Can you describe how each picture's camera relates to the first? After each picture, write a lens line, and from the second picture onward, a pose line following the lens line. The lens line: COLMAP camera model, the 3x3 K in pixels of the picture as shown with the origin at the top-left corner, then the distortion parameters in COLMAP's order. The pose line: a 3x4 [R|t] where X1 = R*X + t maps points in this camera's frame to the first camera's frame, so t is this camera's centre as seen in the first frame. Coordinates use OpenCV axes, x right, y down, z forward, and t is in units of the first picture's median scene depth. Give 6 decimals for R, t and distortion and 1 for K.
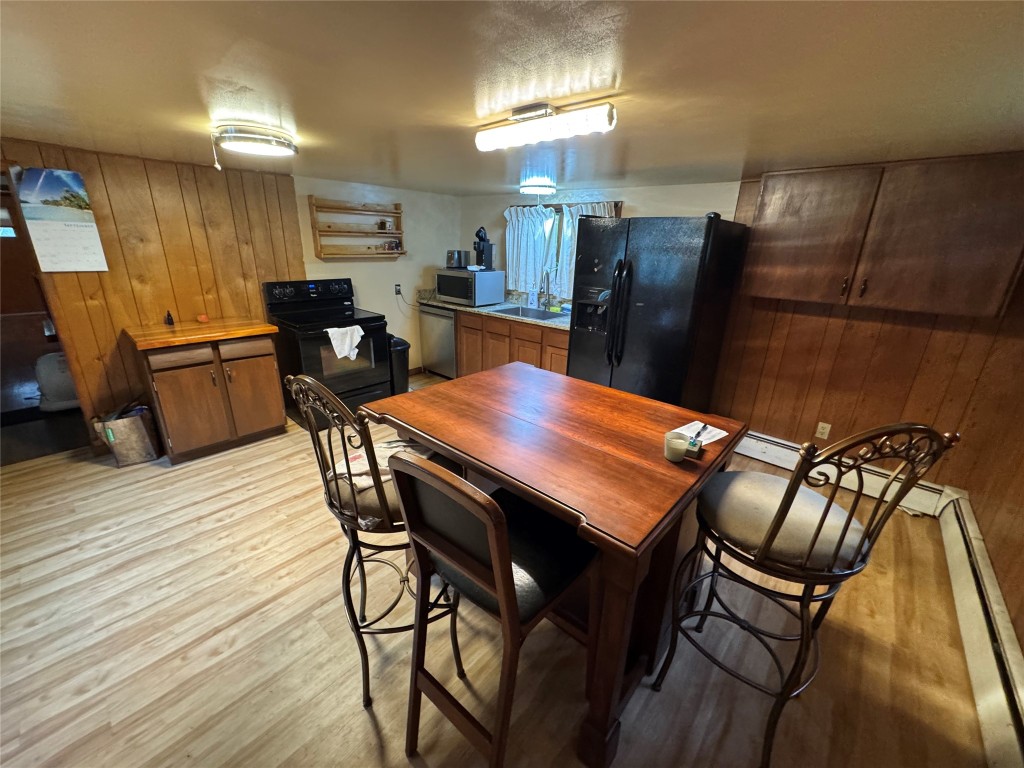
lens RADIAL K [[408.1, 0, 512.3], [0, 408.1, 380.9], [0, 0, 1]] dist [-0.002736, 0.000595]
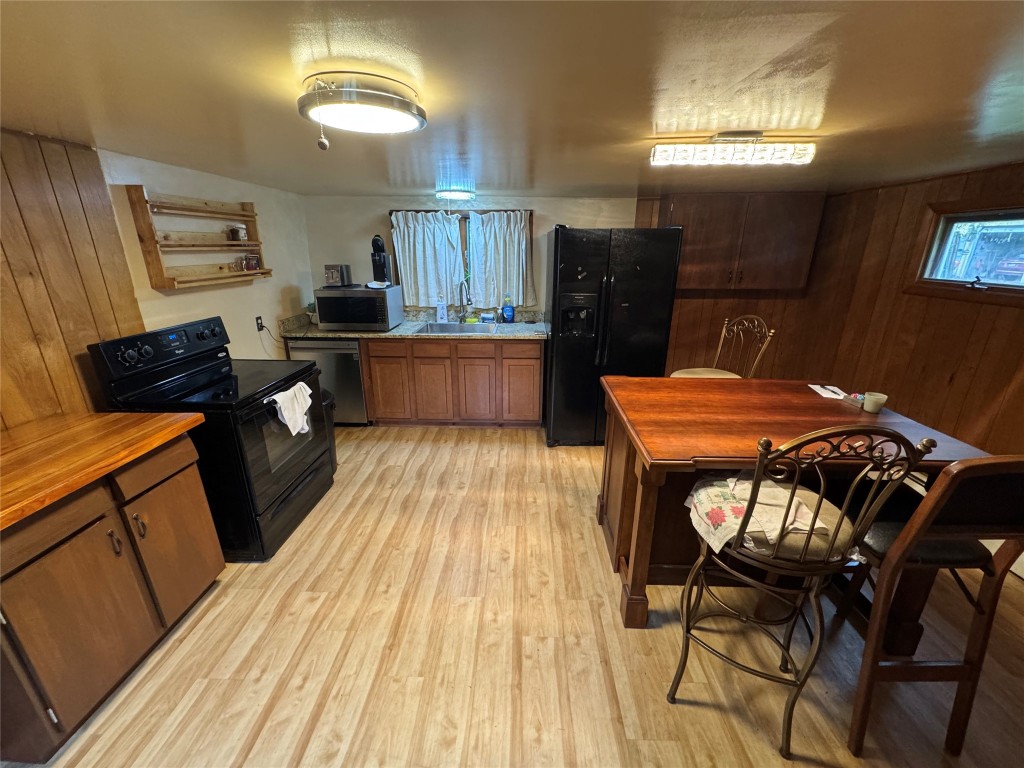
lens RADIAL K [[408.1, 0, 511.5], [0, 408.1, 380.3], [0, 0, 1]] dist [-0.002736, 0.000595]
pose [[0.769775, -0.223449, 0.597928, -0.636644], [0.223974, 0.971721, 0.074793, -0.136553], [-0.597731, 0.076346, 0.798053, 0.296238]]
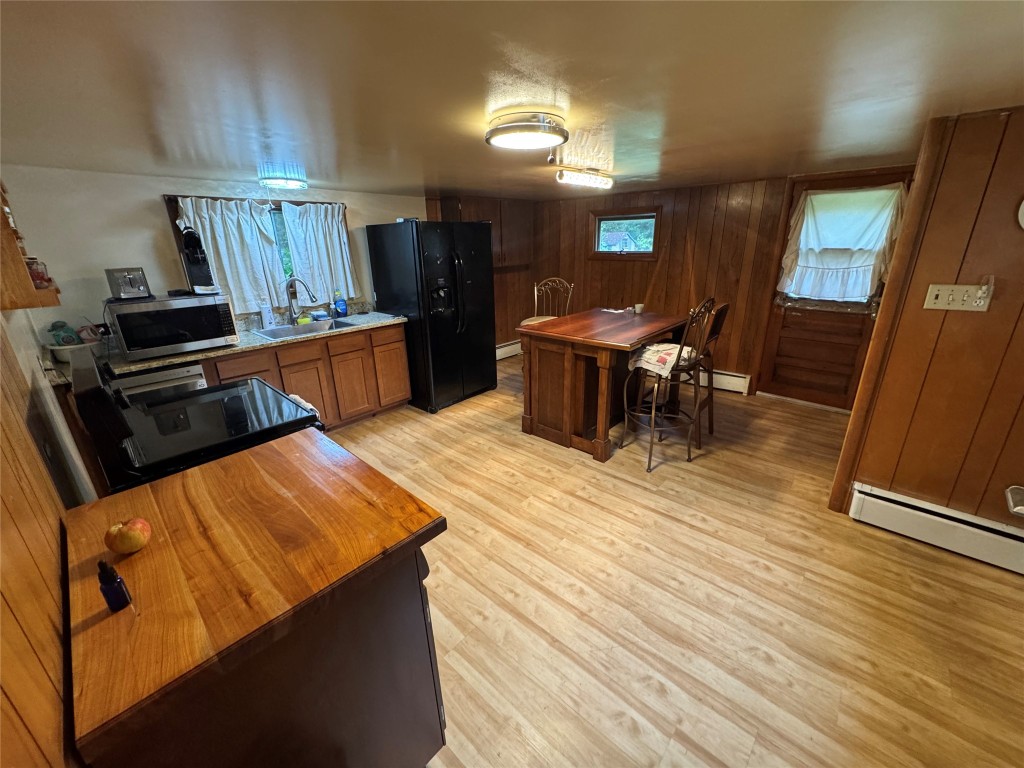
lens RADIAL K [[408.1, 0, 511.5], [0, 408.1, 380.7], [0, 0, 1]] dist [-0.002736, 0.000595]
pose [[0.013586, -0.351913, 0.935934, -1.138955], [0.343852, 0.880579, 0.326108, -0.292924], [-0.938926, 0.317392, 0.132969, 0.759353]]
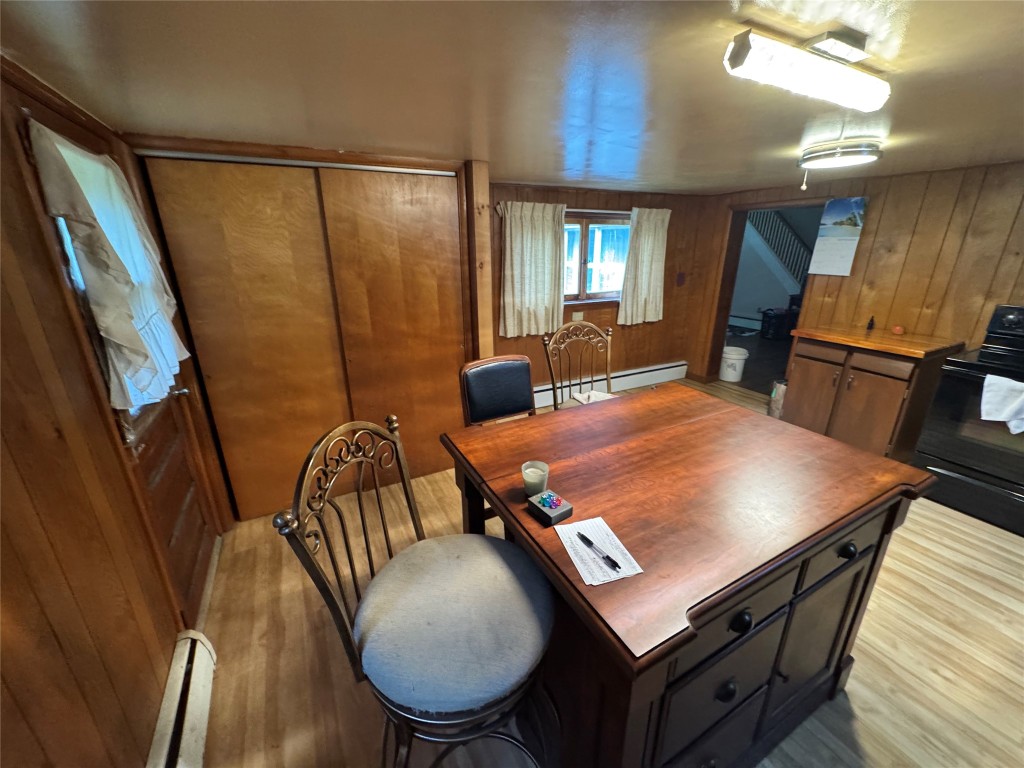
lens RADIAL K [[408.1, 0, 509.3], [0, 408.1, 380.8], [0, 0, 1]] dist [-0.002736, 0.000595]
pose [[-0.341112, 0.277742, -0.898054, 0.536524], [-0.307391, 0.869874, 0.385785, -0.158476], [0.888343, 0.407650, -0.211349, 0.492192]]
